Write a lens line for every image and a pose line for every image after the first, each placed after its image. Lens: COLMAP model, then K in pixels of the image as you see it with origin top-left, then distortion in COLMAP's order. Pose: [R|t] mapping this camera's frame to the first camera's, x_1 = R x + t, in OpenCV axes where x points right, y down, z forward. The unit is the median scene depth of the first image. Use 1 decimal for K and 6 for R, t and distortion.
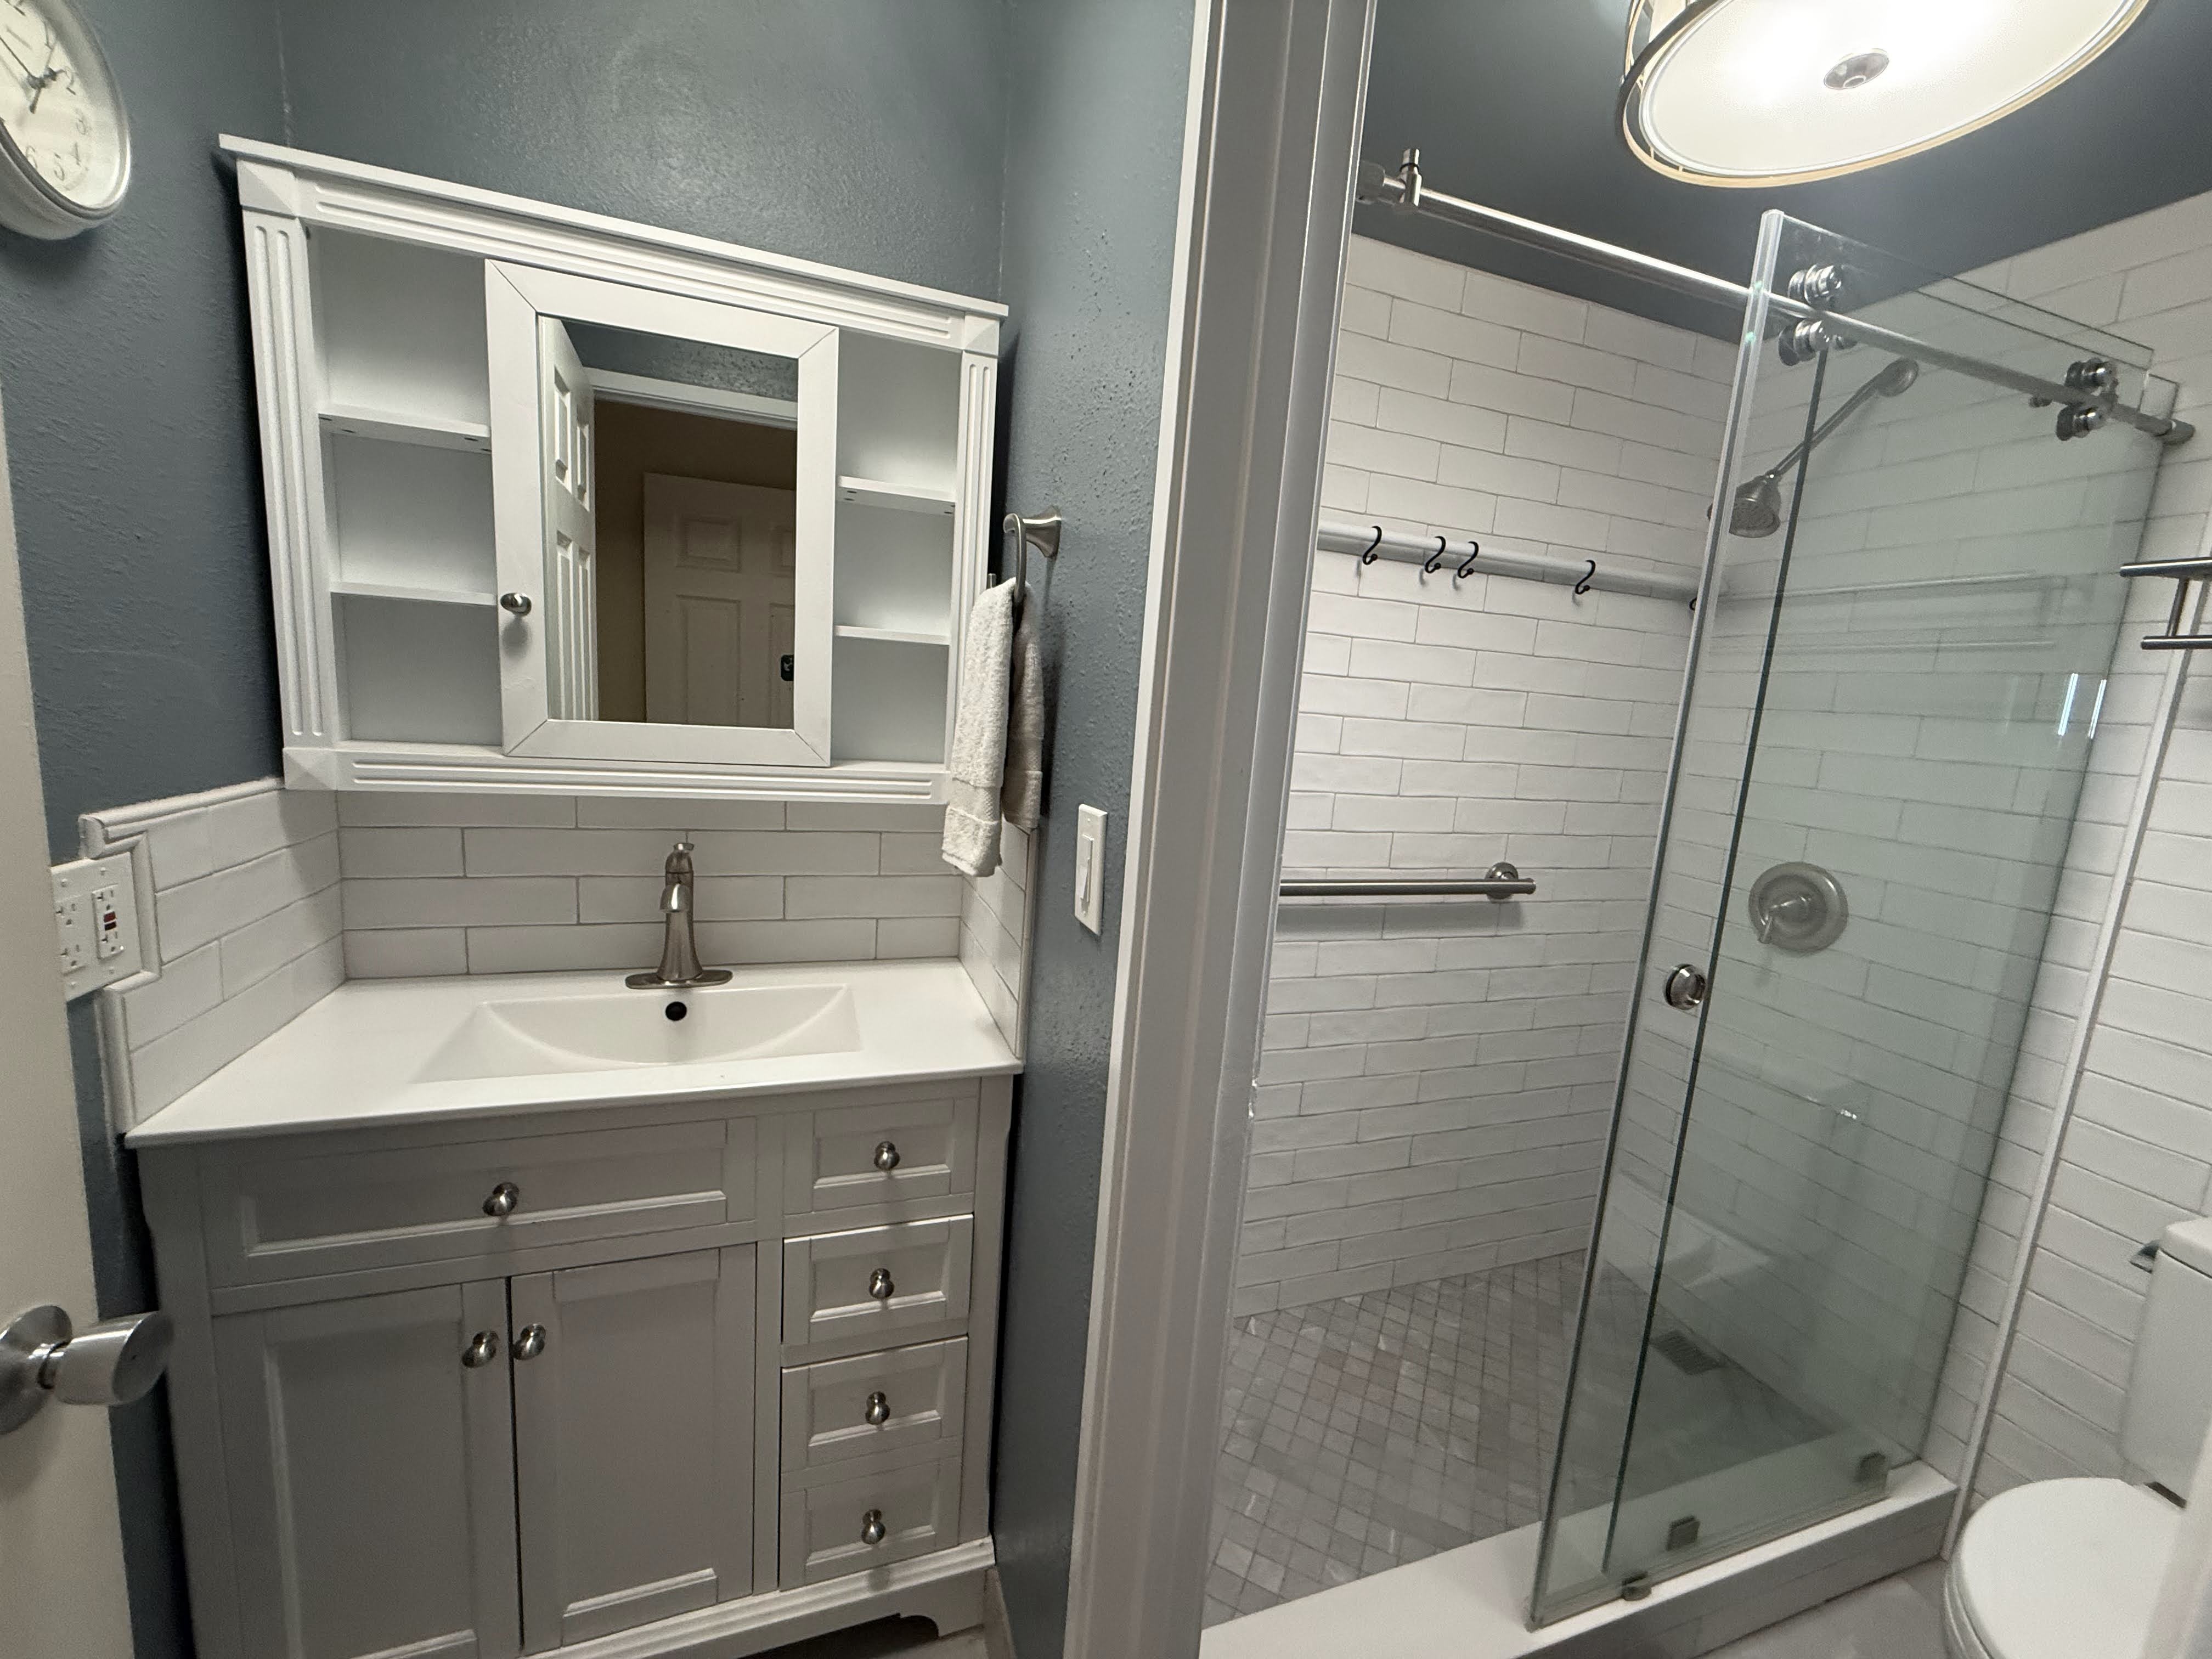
lens RADIAL K [[874.6, 0, 1110.8], [0, 874.6, 826.1], [0, 0, 1]] dist [0.002058, -0.000076]
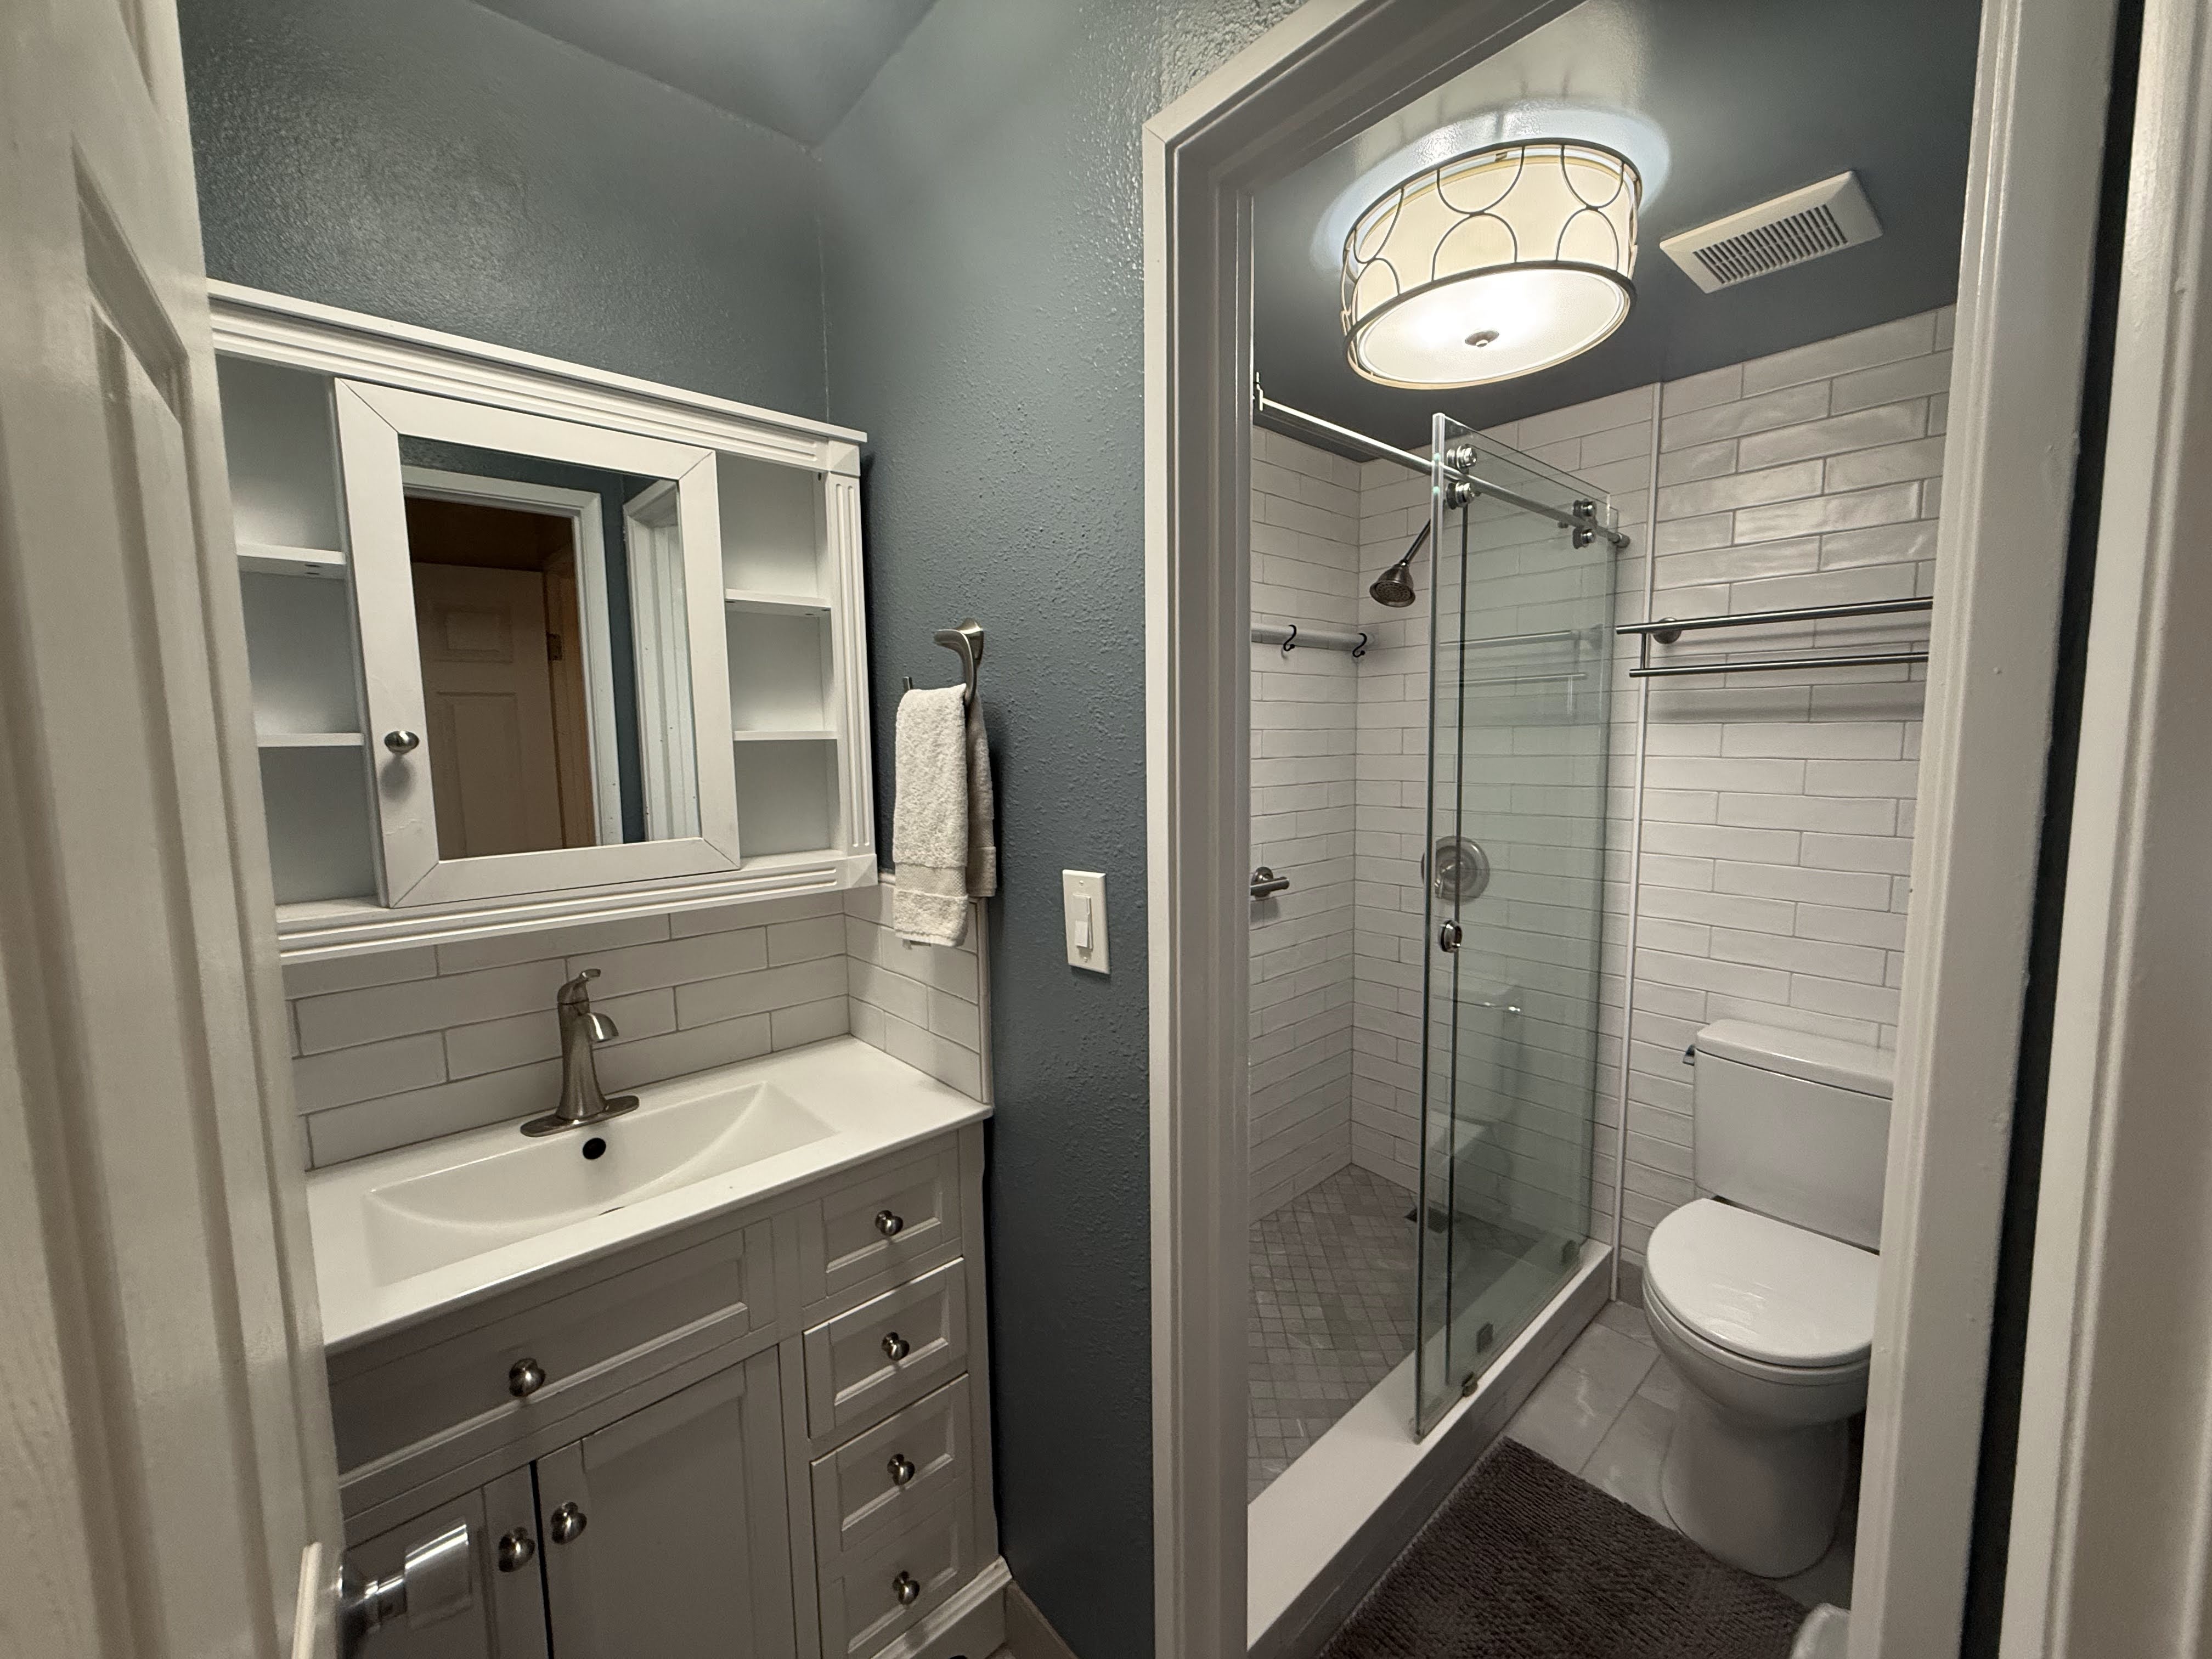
lens RADIAL K [[874.6, 0, 1100.0], [0, 874.6, 827.3], [0, 0, 1]] dist [0.002058, -0.000076]
pose [[0.920907, -0.125500, 0.369026, -0.319254], [0.140462, 0.989989, -0.013844, -0.044580], [-0.363595, 0.064583, 0.929316, -0.103979]]
